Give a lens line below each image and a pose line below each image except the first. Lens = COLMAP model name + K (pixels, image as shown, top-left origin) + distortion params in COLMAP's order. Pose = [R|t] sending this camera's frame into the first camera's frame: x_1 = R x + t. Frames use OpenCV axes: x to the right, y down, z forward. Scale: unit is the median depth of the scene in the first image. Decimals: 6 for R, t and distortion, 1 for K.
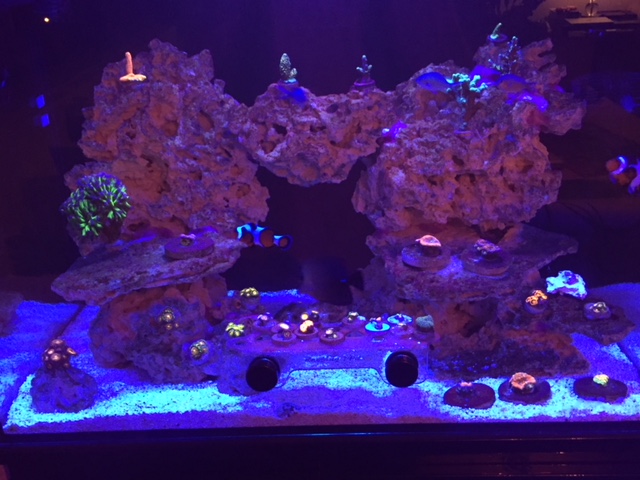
lens RADIAL K [[464.4, 0, 322.1], [0, 464.4, 239.1], [0, 0, 1]] dist [-0.006185, 0.002997]
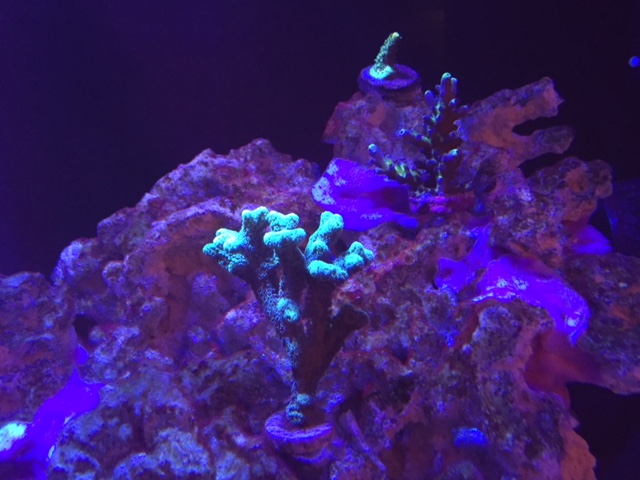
lens RADIAL K [[464.4, 0, 319.7], [0, 464.4, 239.0], [0, 0, 1]] dist [-0.006185, 0.002997]
pose [[0.977388, -0.063120, 0.201813, 0.268214], [0.079203, 0.994209, -0.072630, -0.313894], [-0.196060, 0.086972, 0.976727, 0.731203]]
